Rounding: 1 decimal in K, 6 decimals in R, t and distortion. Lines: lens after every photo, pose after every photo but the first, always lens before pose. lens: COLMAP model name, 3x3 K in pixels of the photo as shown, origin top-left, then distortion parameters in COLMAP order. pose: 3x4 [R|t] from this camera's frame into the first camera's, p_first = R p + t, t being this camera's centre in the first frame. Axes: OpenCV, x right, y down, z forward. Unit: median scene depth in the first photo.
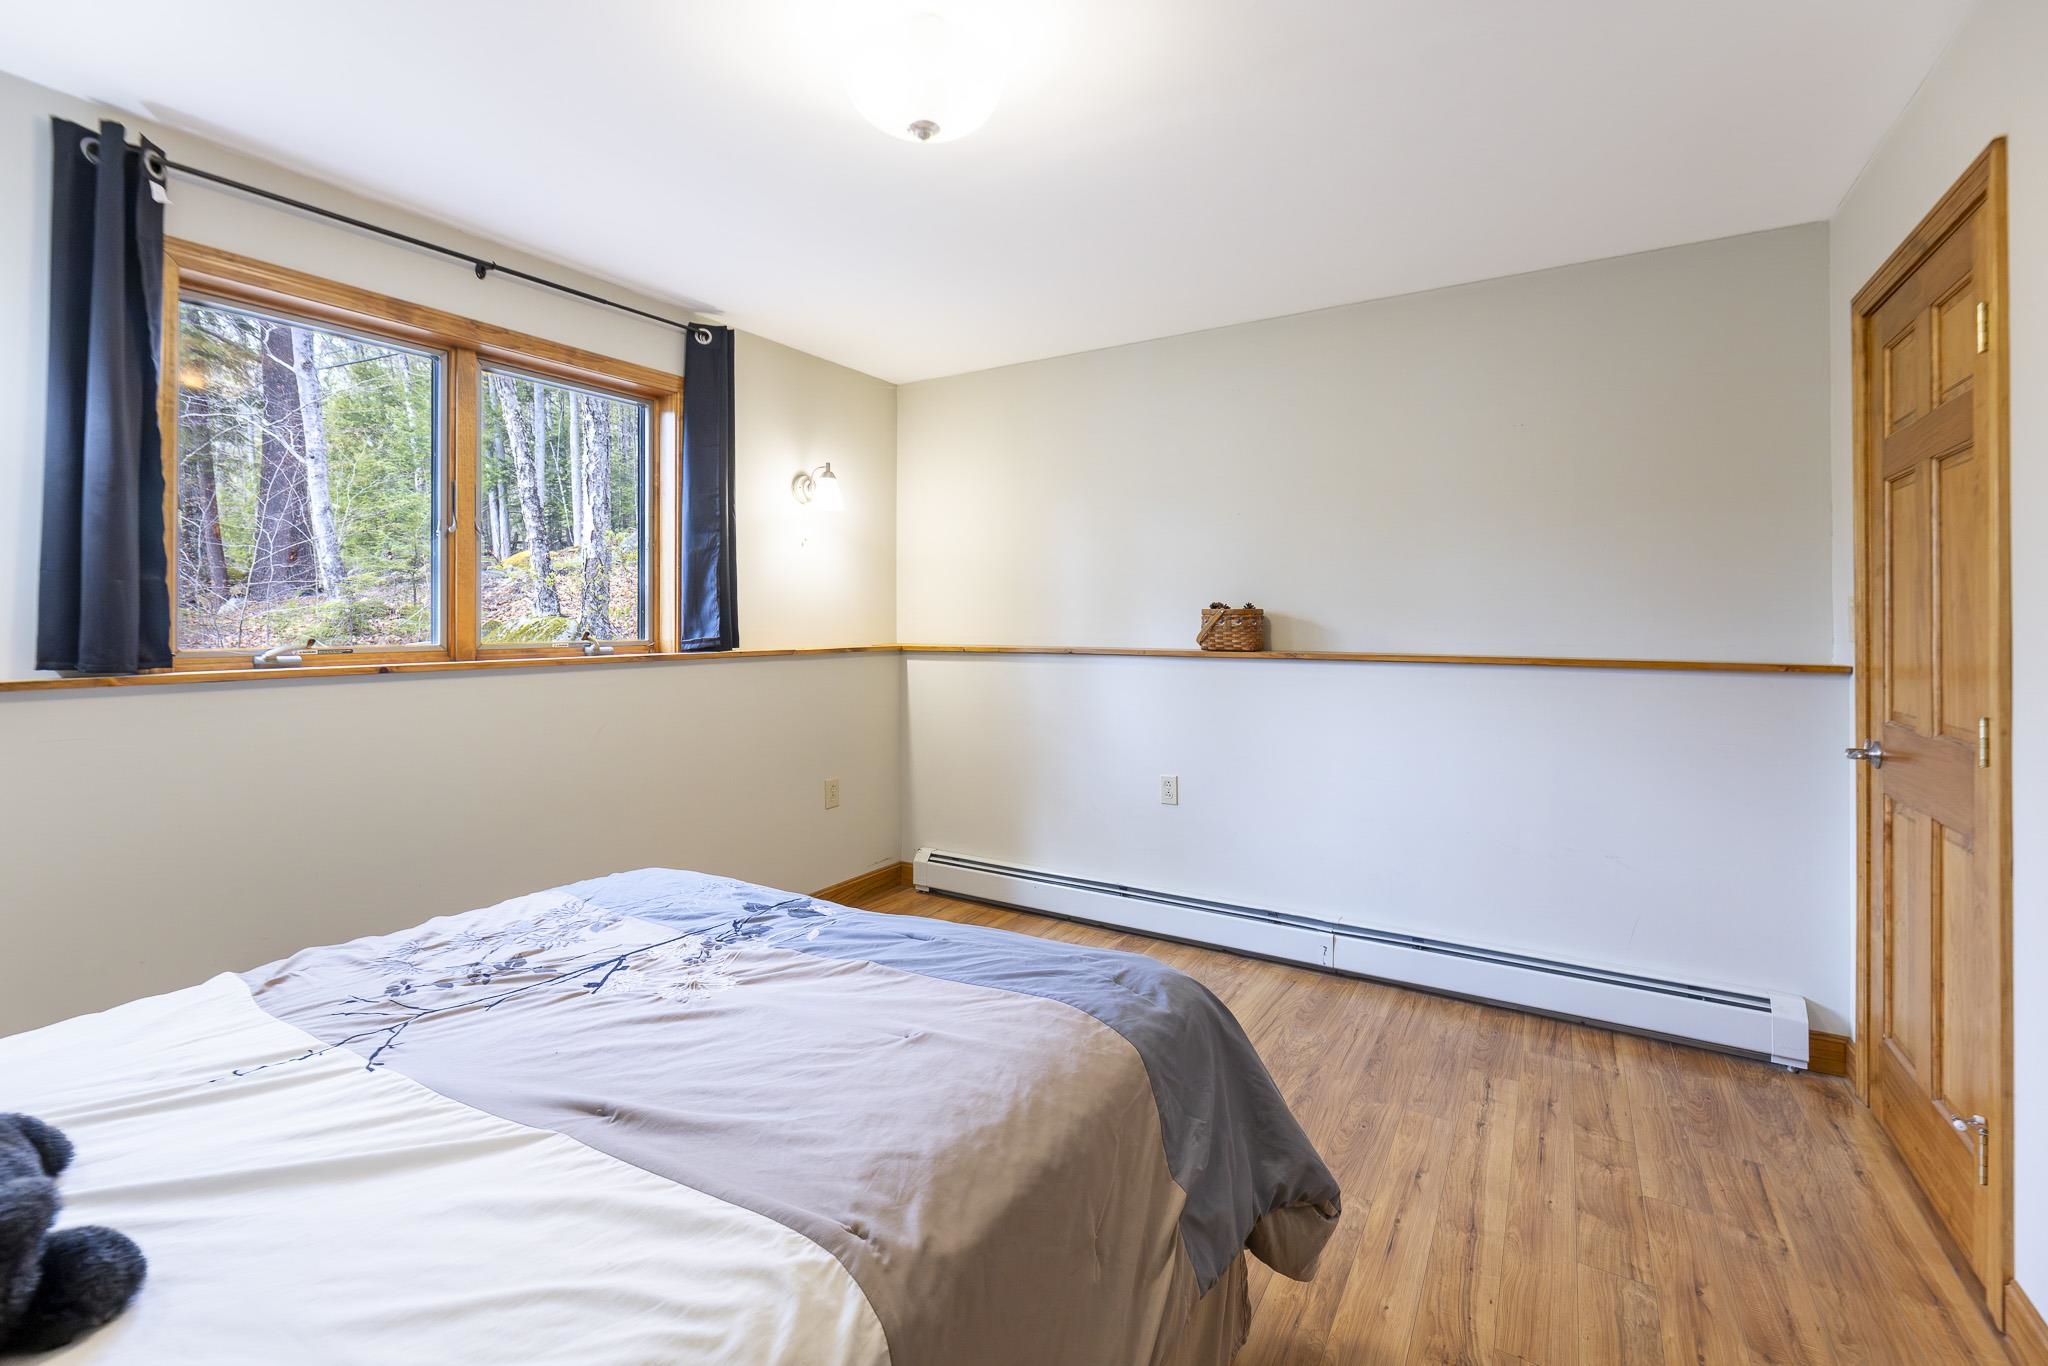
lens RADIAL K [[866.7, 0, 1058.6], [0, 866.7, 608.4], [0, 0, 1]] dist [-0.002883, -0.000223]
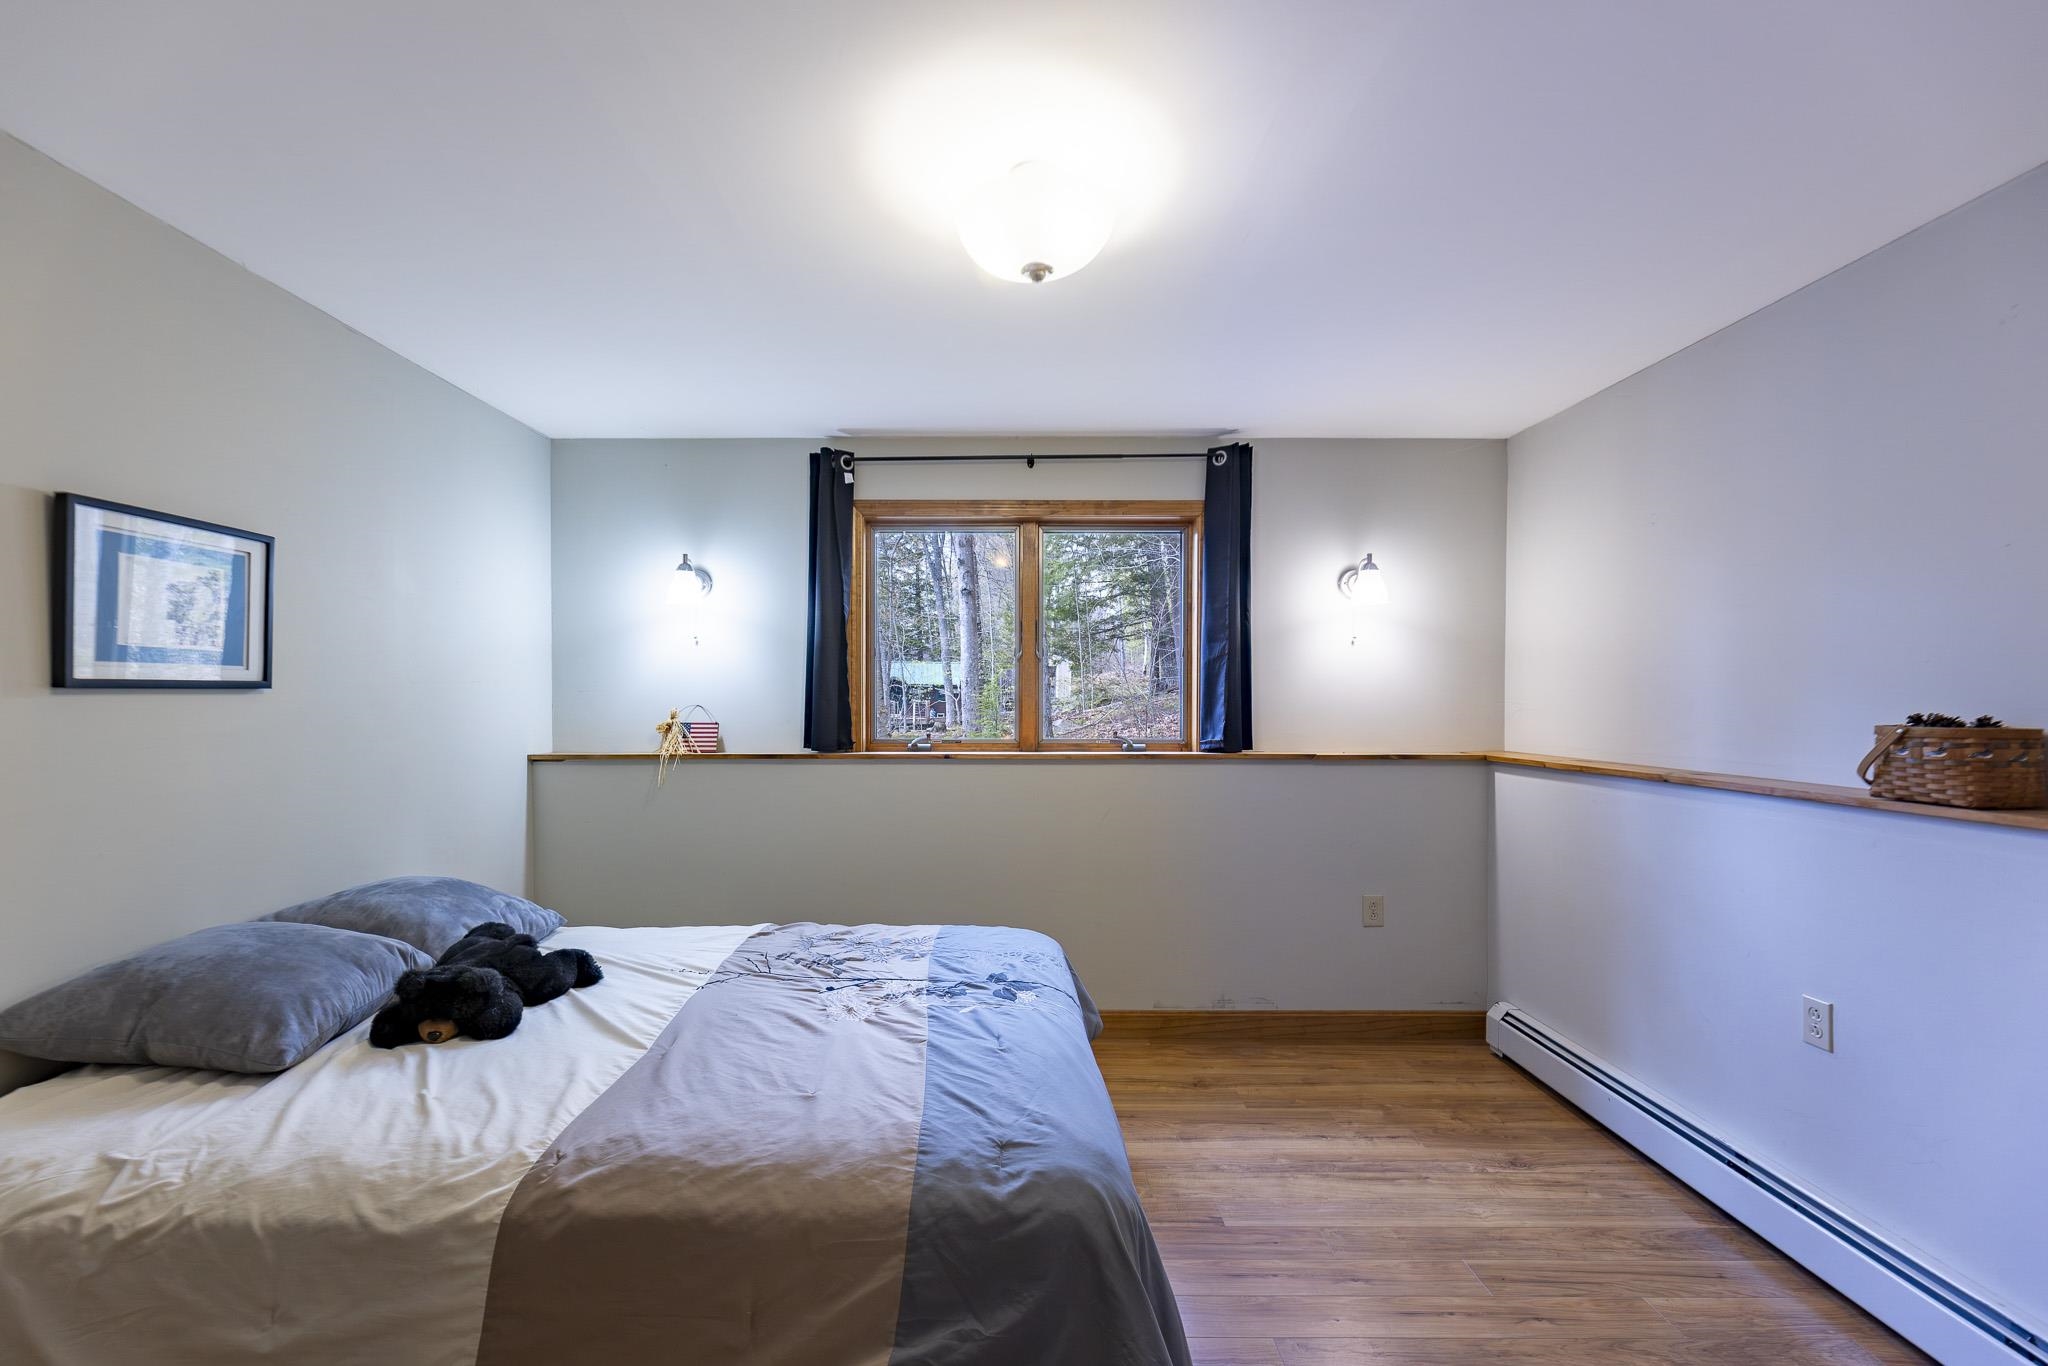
lens RADIAL K [[866.7, 0, 1024.8], [0, 866.7, 699.1], [0, 0, 1]] dist [-0.002883, -0.000223]
pose [[0.511726, 0.003301, -0.859142, 0.673703], [0.008248, 0.999928, 0.008755, -0.047126], [0.859109, -0.011567, 0.511662, 0.415617]]
